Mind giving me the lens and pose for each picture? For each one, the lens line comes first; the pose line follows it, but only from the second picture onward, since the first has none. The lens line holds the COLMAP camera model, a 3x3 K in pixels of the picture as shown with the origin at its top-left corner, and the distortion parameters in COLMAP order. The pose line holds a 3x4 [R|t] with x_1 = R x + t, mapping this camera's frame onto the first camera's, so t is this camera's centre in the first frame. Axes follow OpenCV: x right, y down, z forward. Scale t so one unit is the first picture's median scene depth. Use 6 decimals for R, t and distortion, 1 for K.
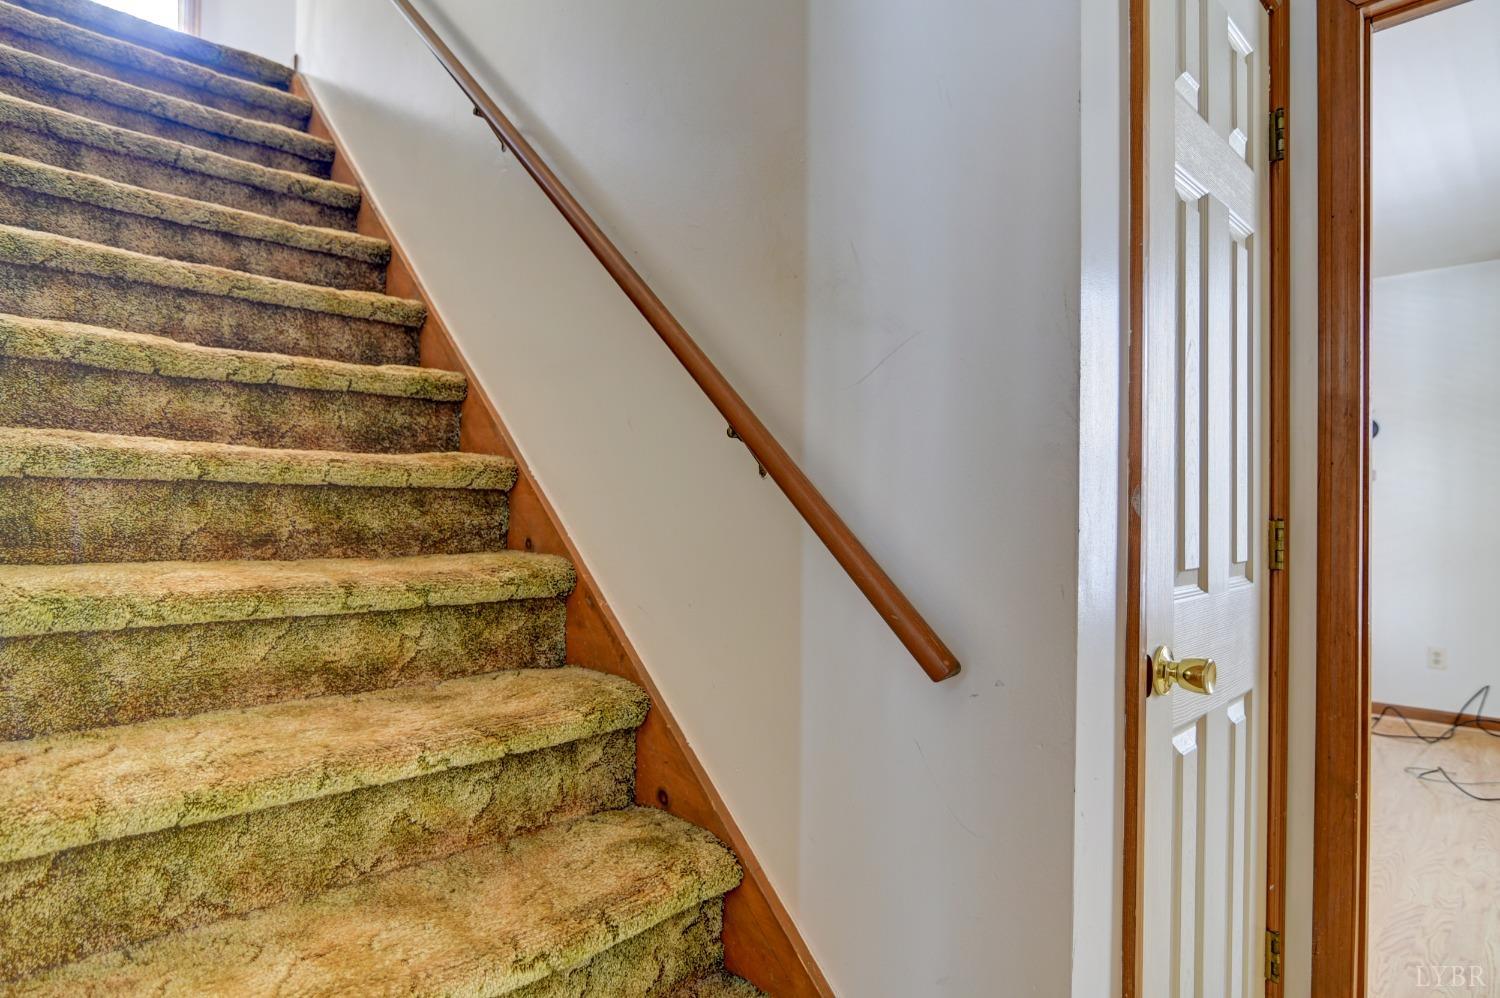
lens RADIAL K [[848.8, 0, 740.9], [0, 848.8, 496.5], [0, 0, 1]] dist [-0.012108, 0.000484]
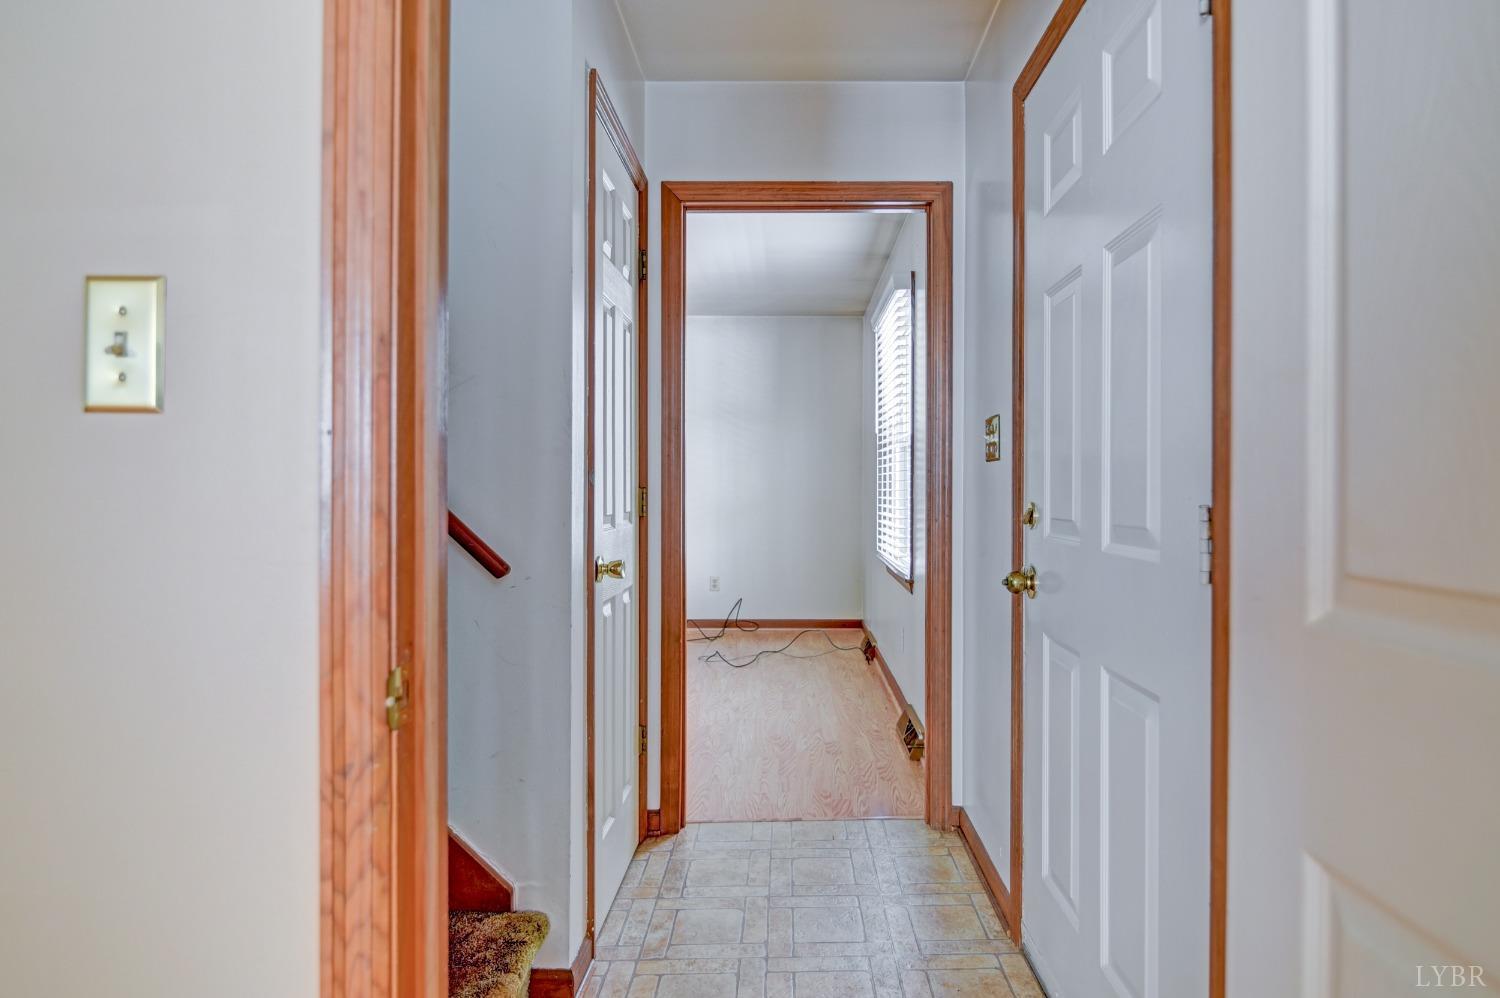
lens RADIAL K [[848.8, 0, 765.2], [0, 848.8, 490.2], [0, 0, 1]] dist [-0.012108, 0.000484]
pose [[0.731130, -0.014019, 0.682094, -0.454228], [0.000871, 0.999807, 0.019615, -0.002626], [-0.682238, -0.013747, 0.731001, -0.547223]]
